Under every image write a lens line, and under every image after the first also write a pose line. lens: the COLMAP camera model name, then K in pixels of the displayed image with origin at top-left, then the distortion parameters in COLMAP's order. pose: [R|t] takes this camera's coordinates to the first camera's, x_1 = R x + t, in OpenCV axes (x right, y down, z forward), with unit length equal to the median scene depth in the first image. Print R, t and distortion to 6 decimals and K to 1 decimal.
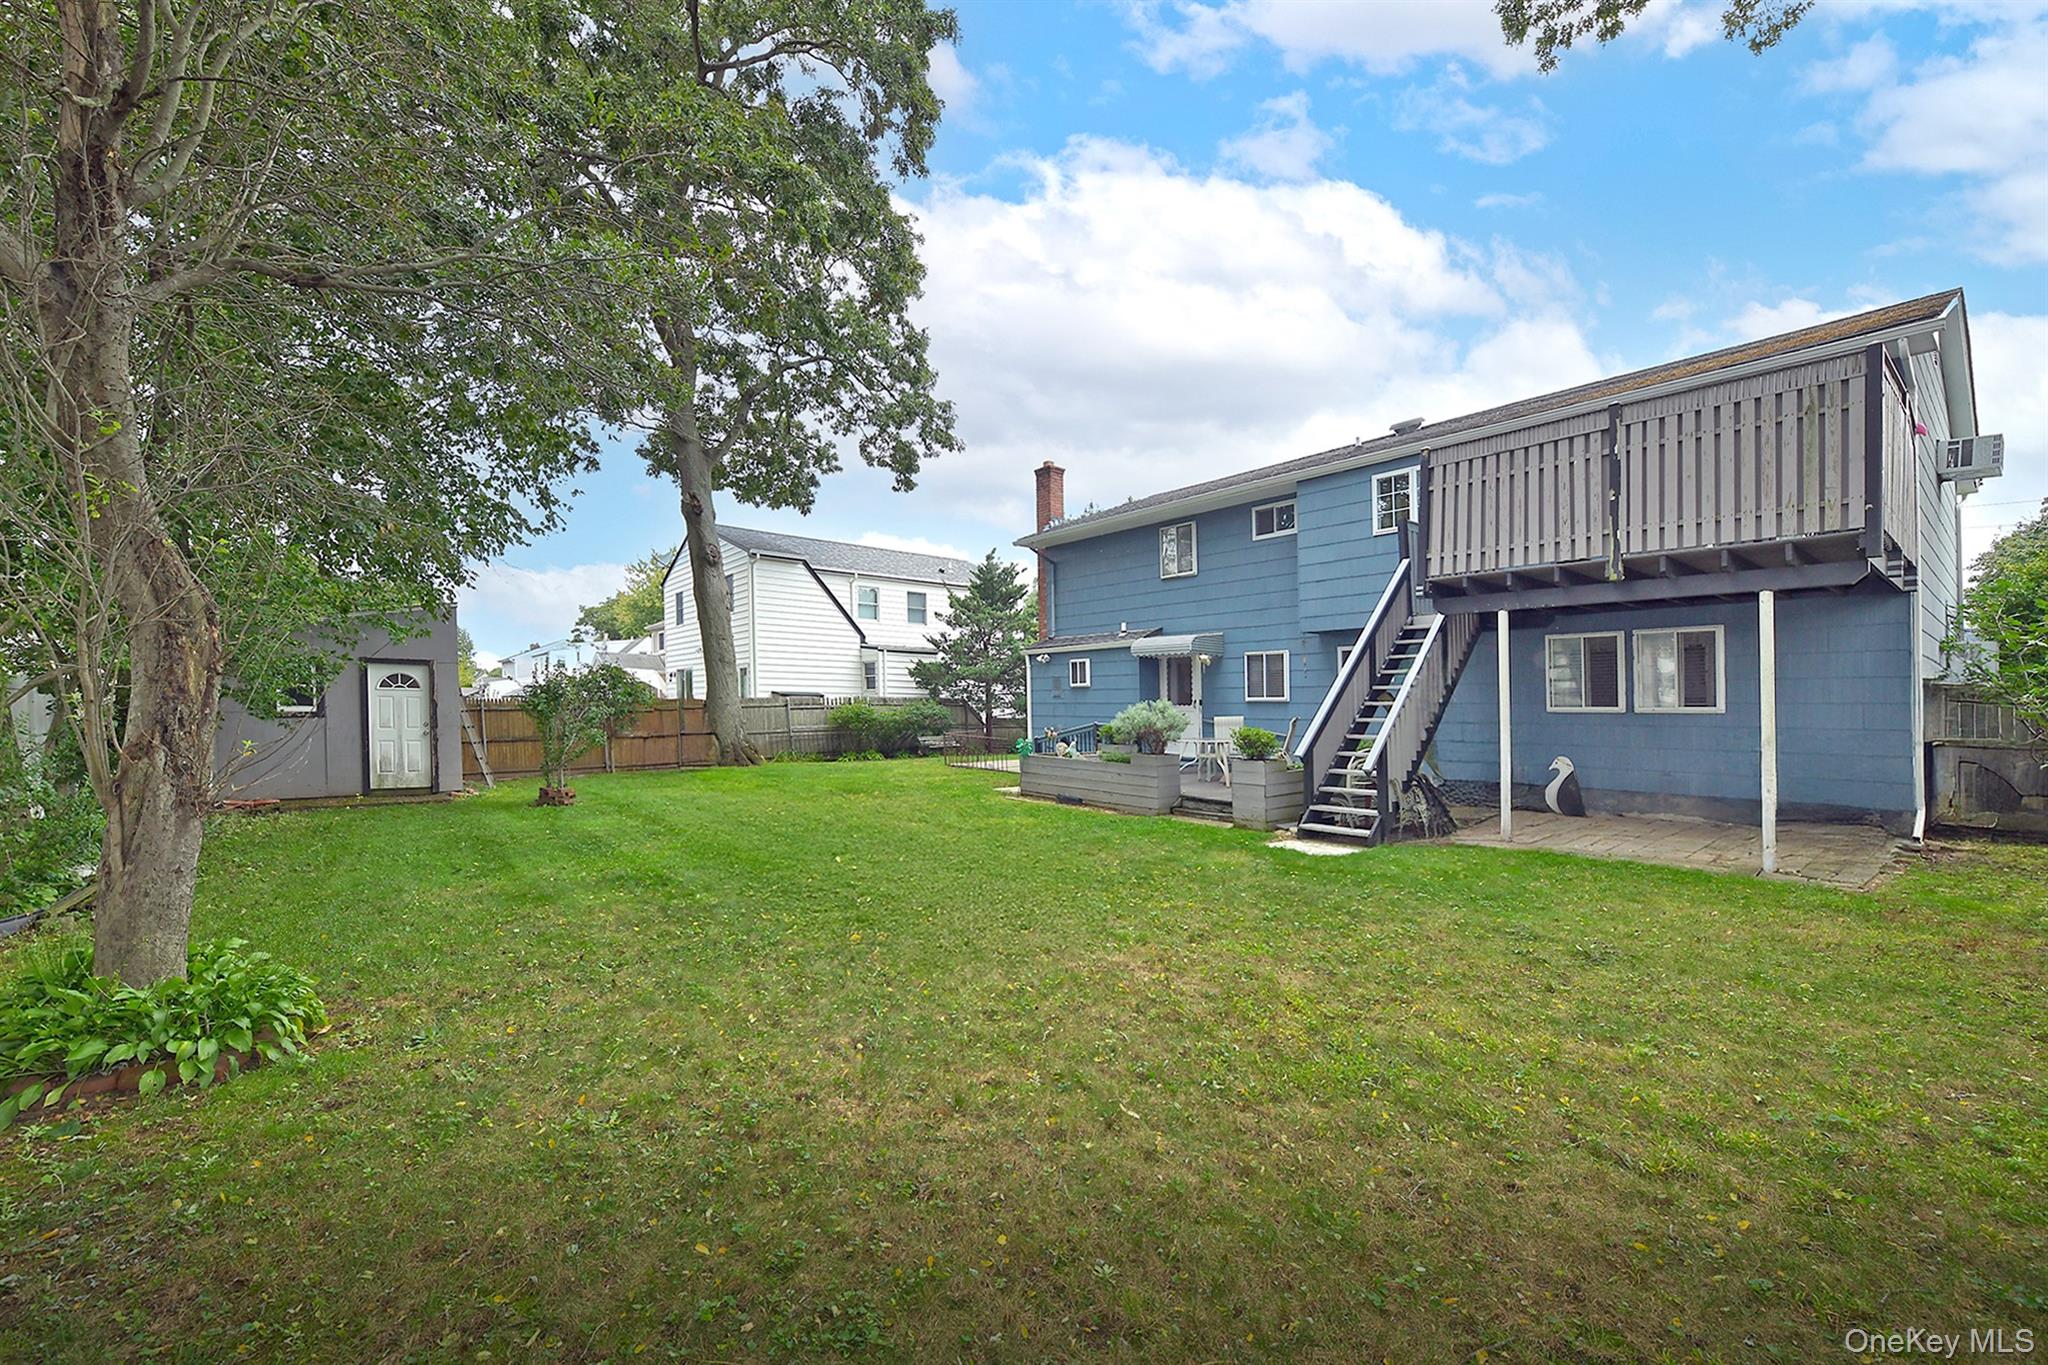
lens RADIAL K [[826.8, 0, 1009.2], [0, 826.8, 732.0], [0, 0, 1]] dist [-0.004044, 0.000165]
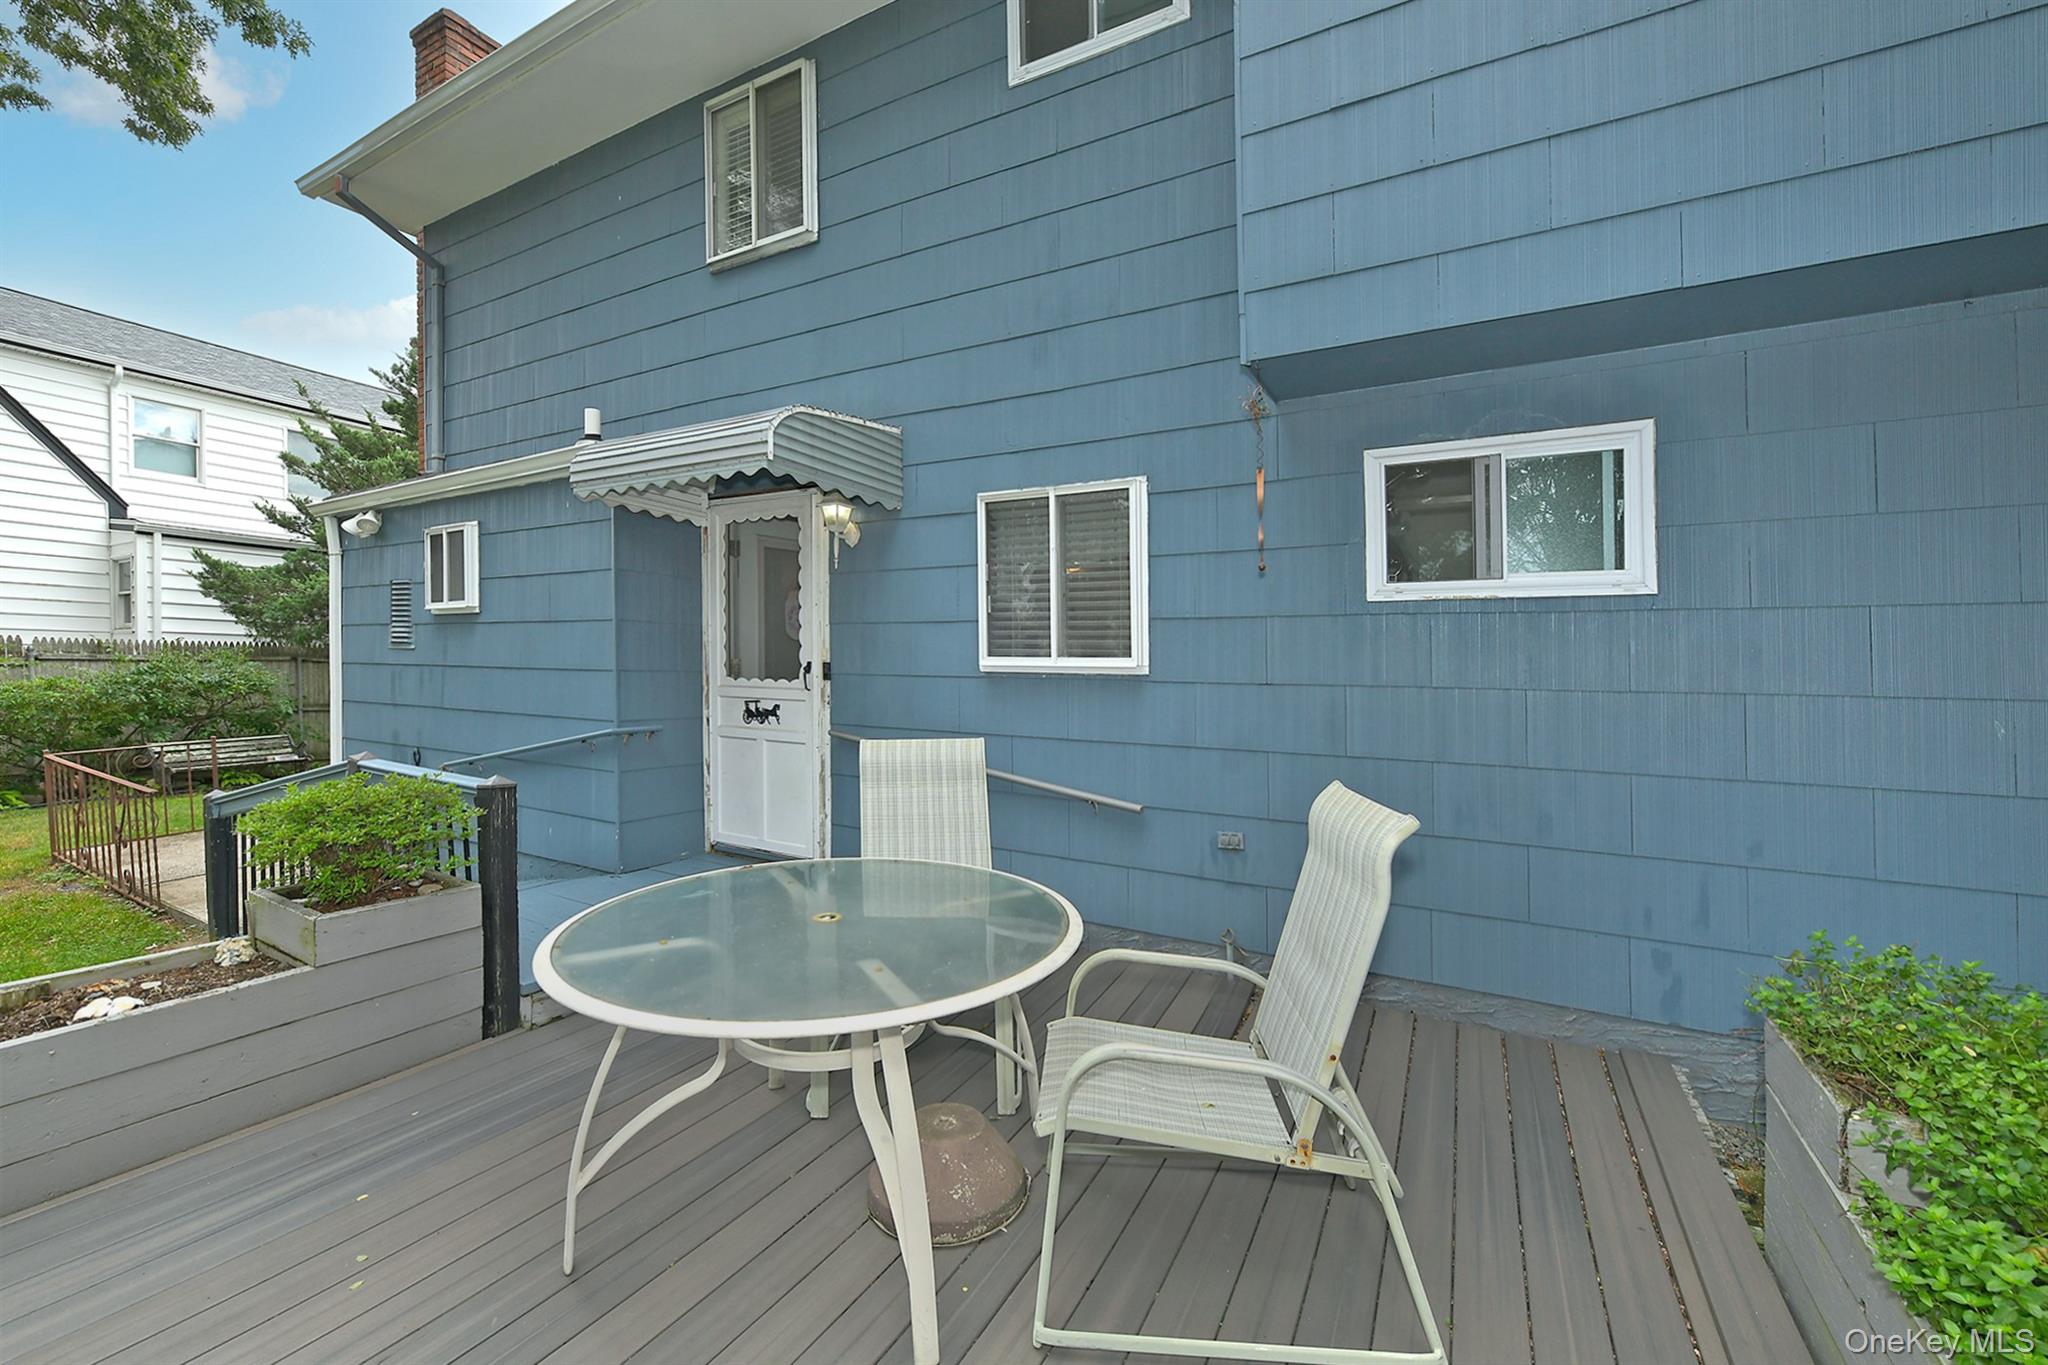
lens RADIAL K [[826.8, 0, 1027.0], [0, 826.8, 662.4], [0, 0, 1]] dist [-0.004044, 0.000165]
pose [[0.927632, 0.013286, 0.373260, 0.187294], [-0.001363, 0.999481, -0.032190, -0.029280], [-0.373494, 0.029352, 0.927168, 0.699201]]
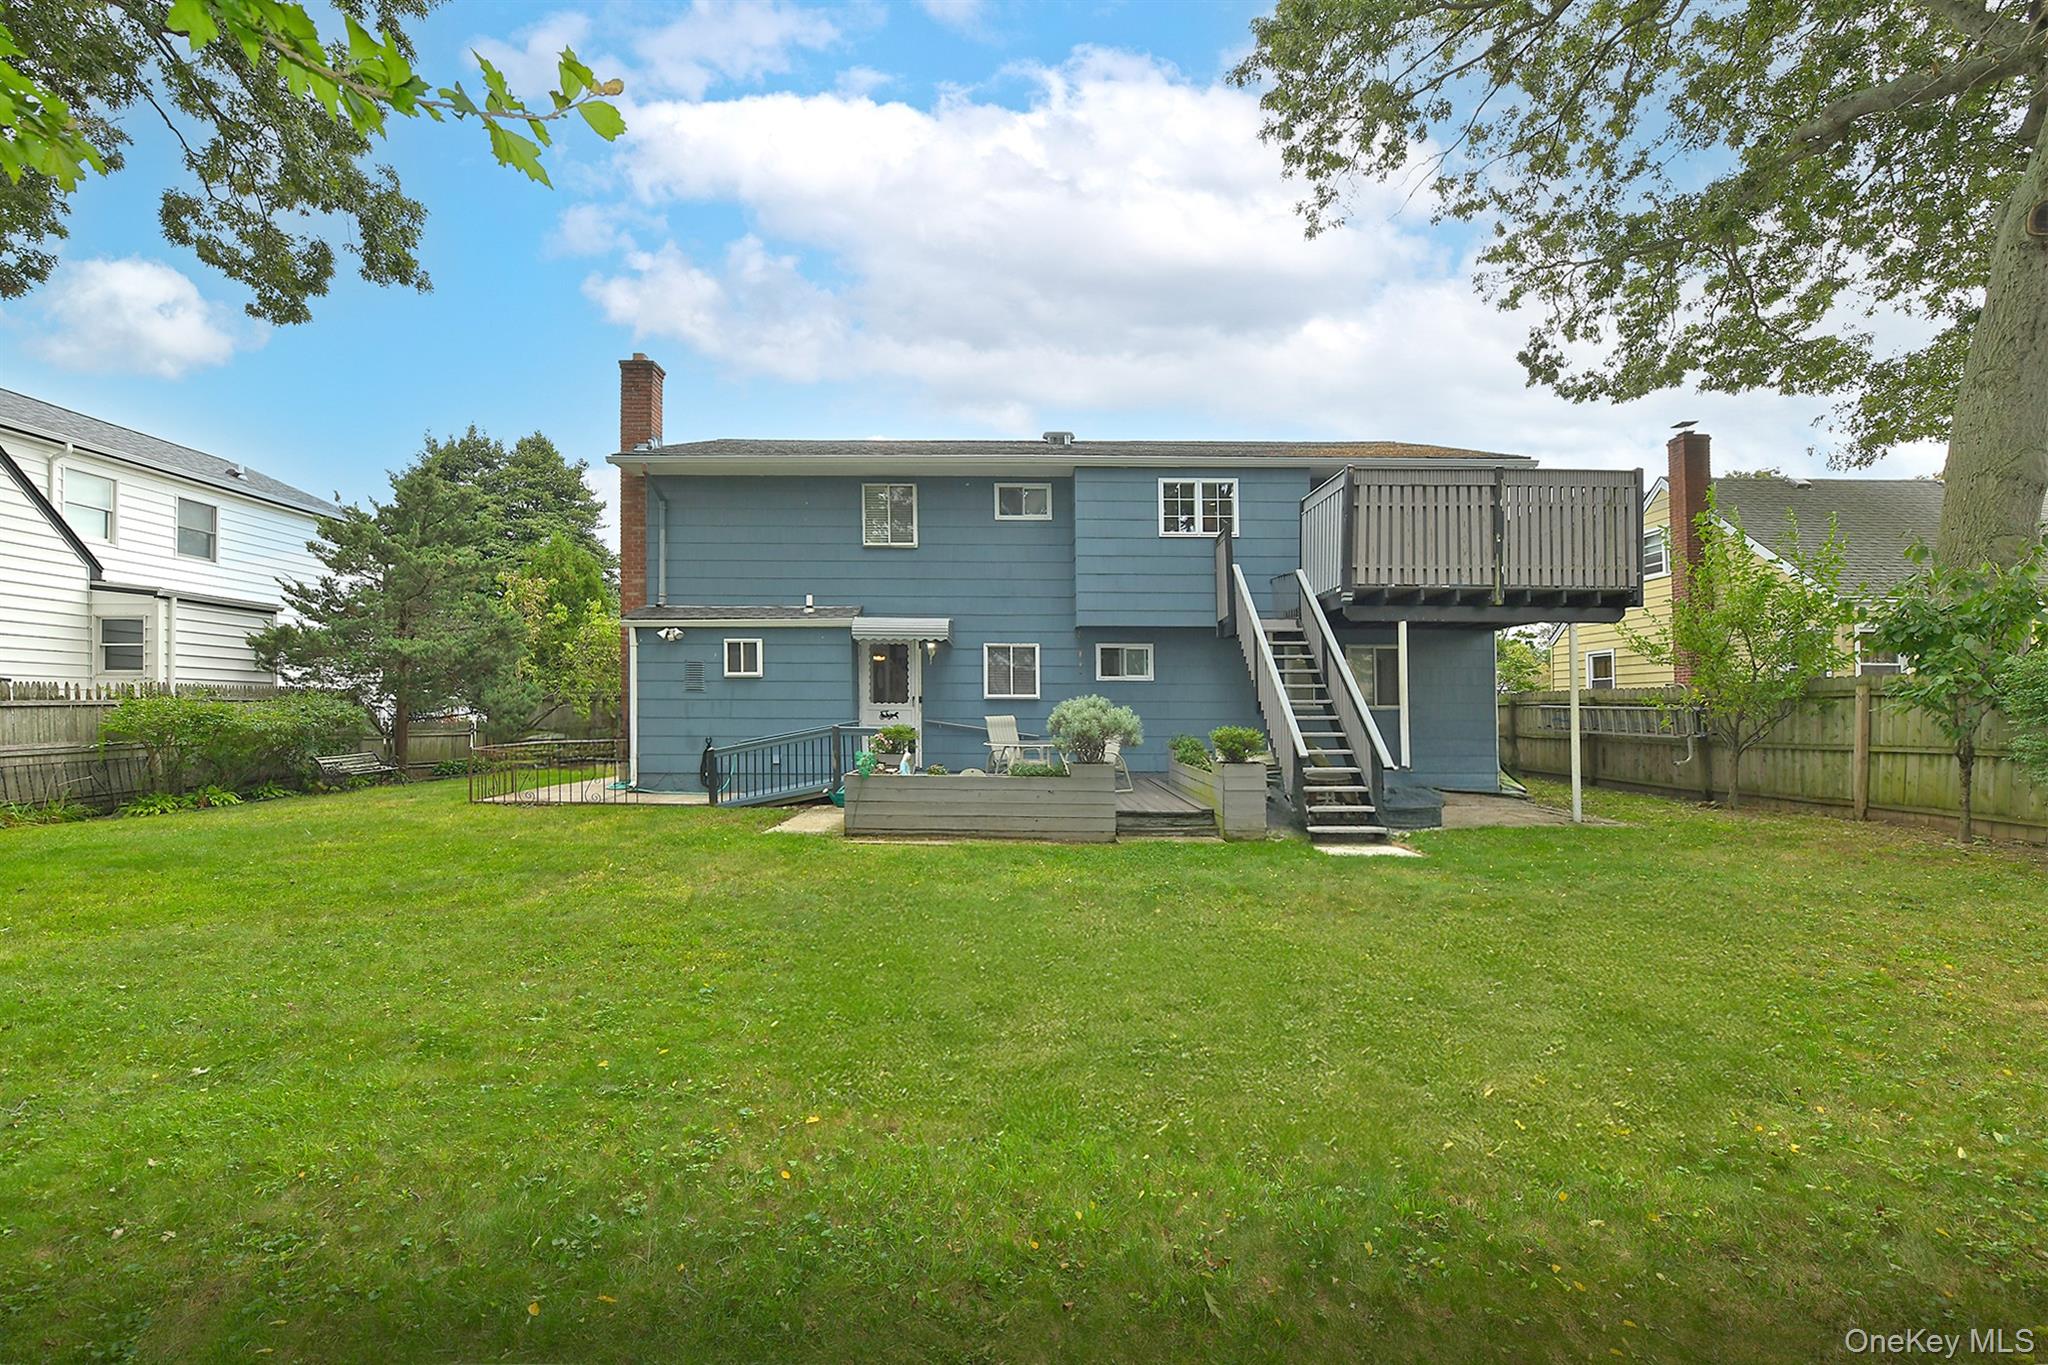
lens RADIAL K [[826.8, 0, 1010.7], [0, 826.8, 694.7], [0, 0, 1]] dist [-0.004044, 0.000165]
pose [[0.629282, 0.010258, 0.777109, -0.363577], [0.022996, 0.999229, -0.031812, -0.011633], [-0.776836, 0.037889, 0.628562, 0.399289]]
